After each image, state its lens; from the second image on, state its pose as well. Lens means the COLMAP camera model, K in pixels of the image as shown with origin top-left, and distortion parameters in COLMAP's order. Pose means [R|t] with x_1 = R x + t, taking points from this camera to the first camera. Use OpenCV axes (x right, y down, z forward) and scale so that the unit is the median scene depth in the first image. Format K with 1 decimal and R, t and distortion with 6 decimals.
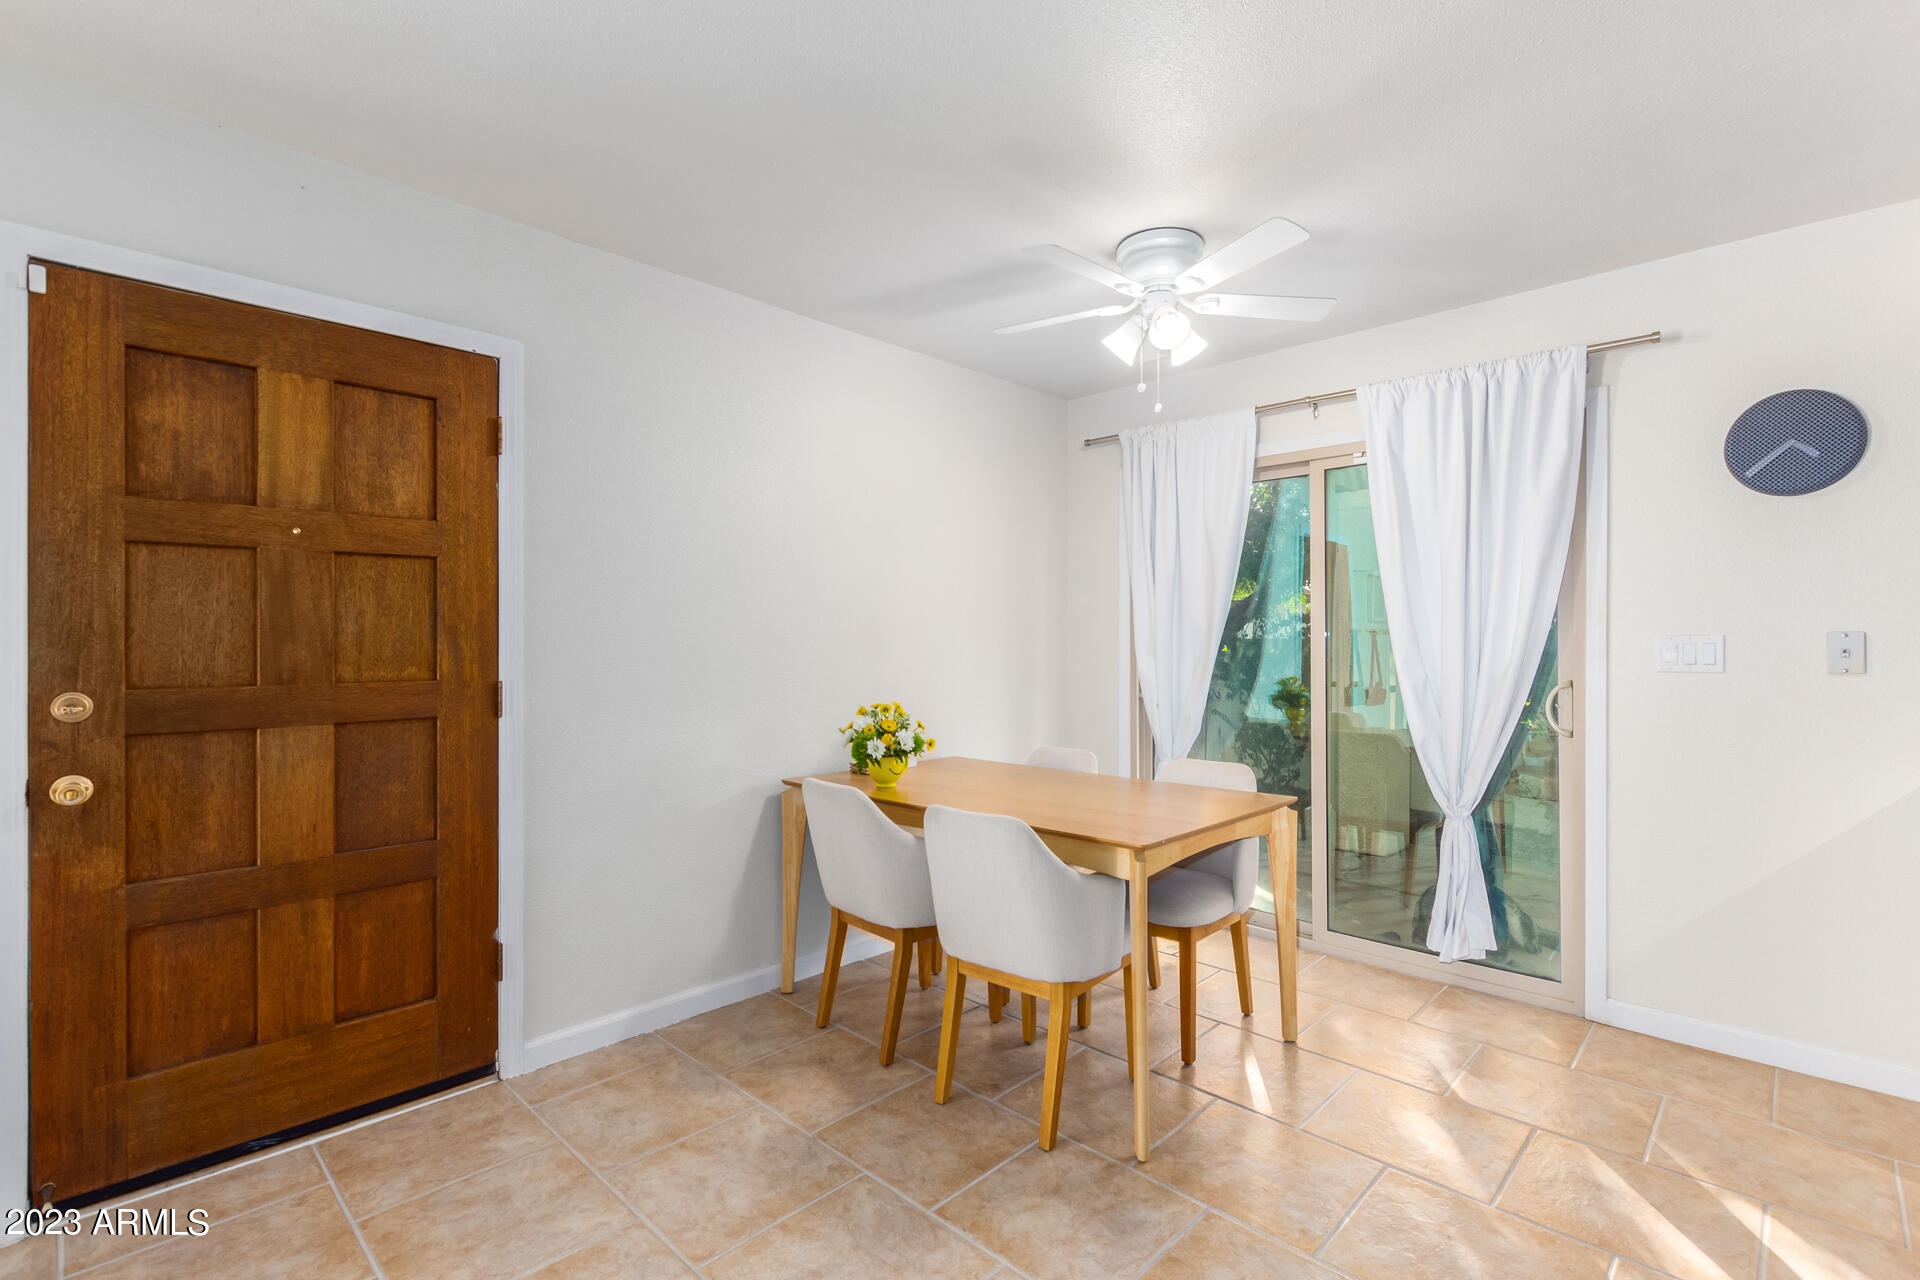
lens RADIAL K [[875.8, 0, 969.4], [0, 875.8, 634.7], [0, 0, 1]] dist [0.008931, -0.006016]
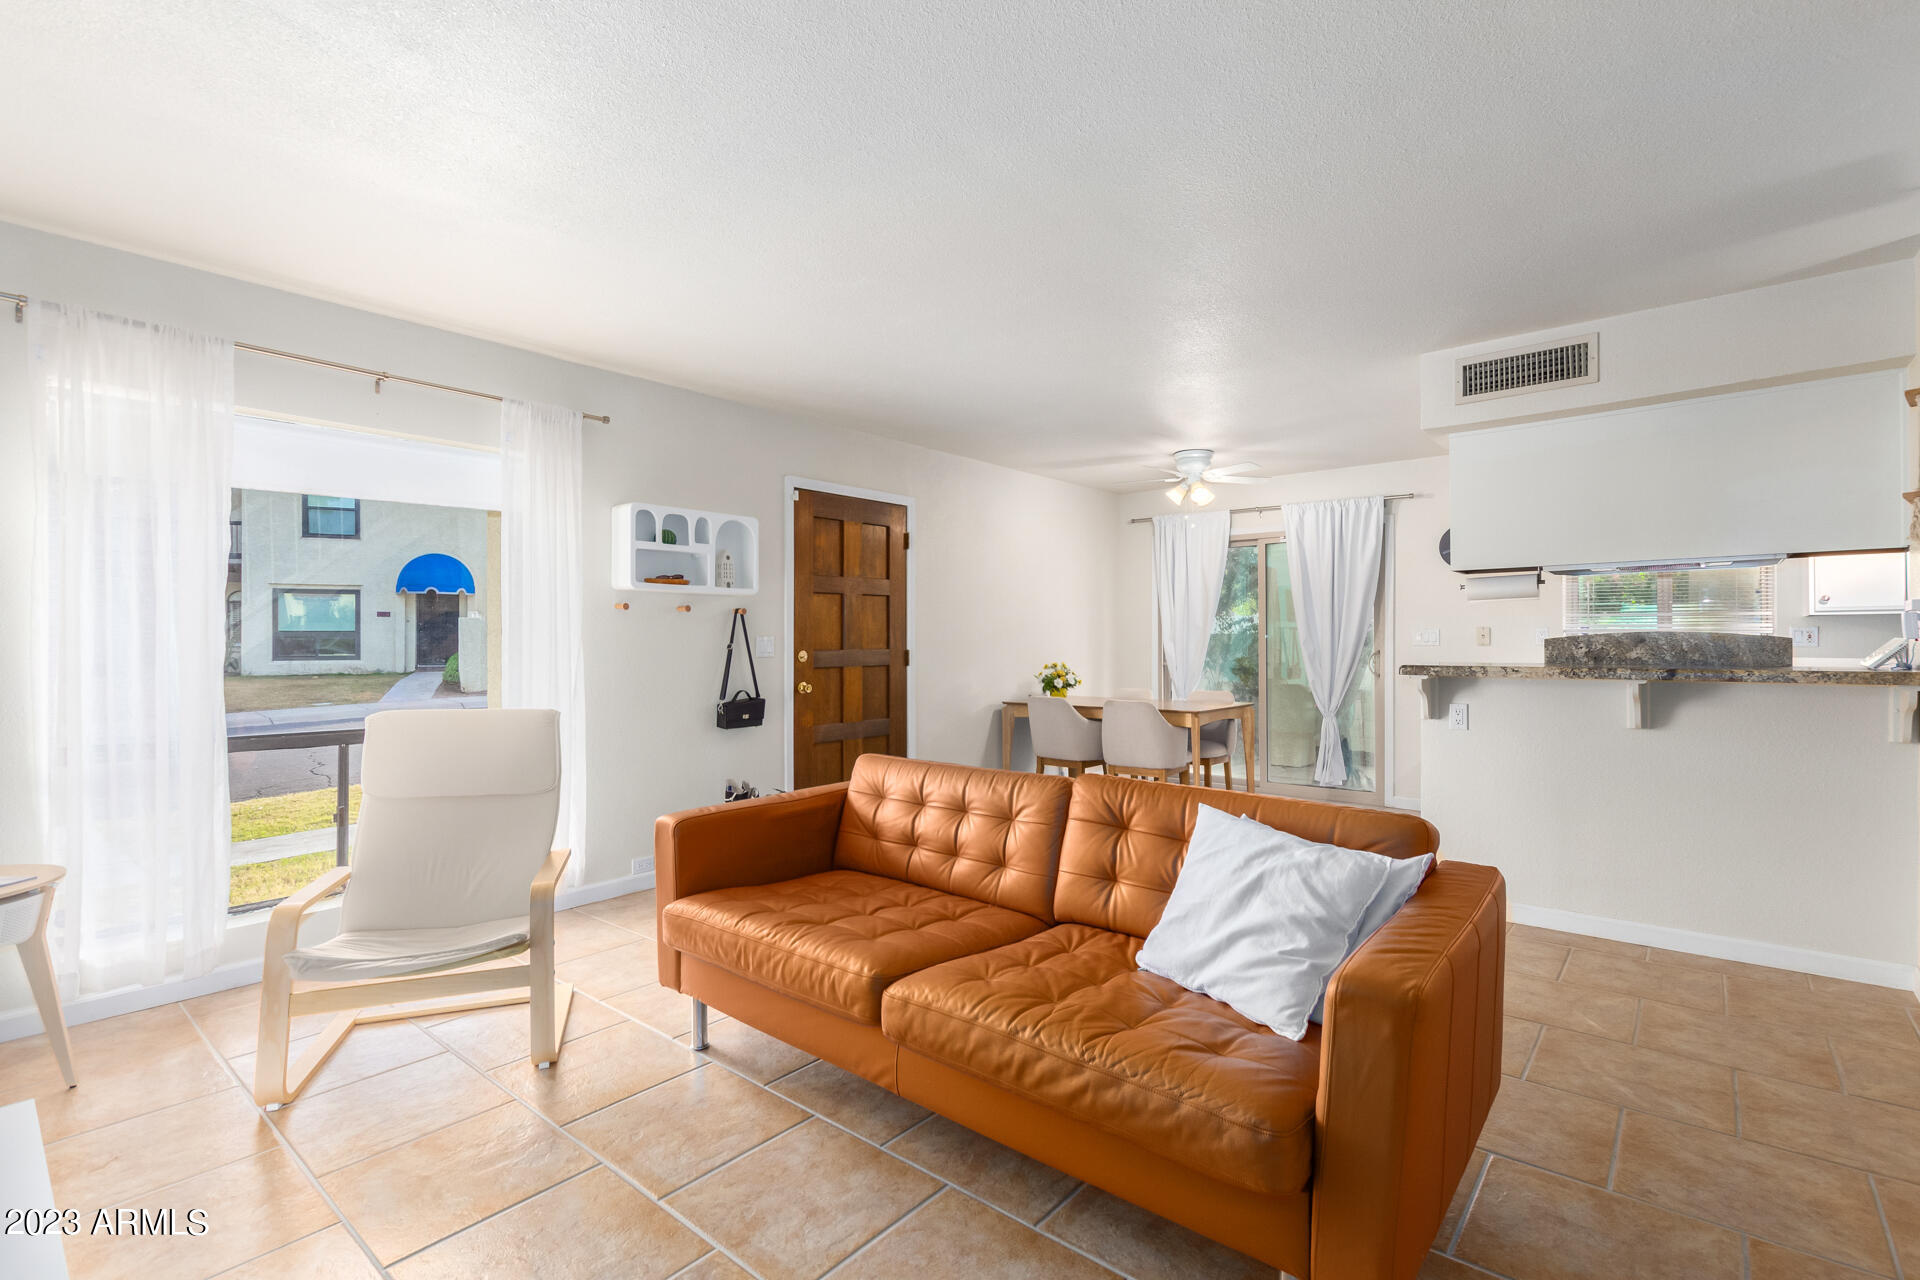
lens RADIAL K [[875.8, 0, 951.0], [0, 875.8, 634.7], [0, 0, 1]] dist [0.008931, -0.006016]
pose [[0.998771, -0.003616, 0.049423, -0.483696], [0.003709, 0.999992, -0.001792, 0.016803], [-0.049416, 0.001973, 0.998776, -1.128001]]
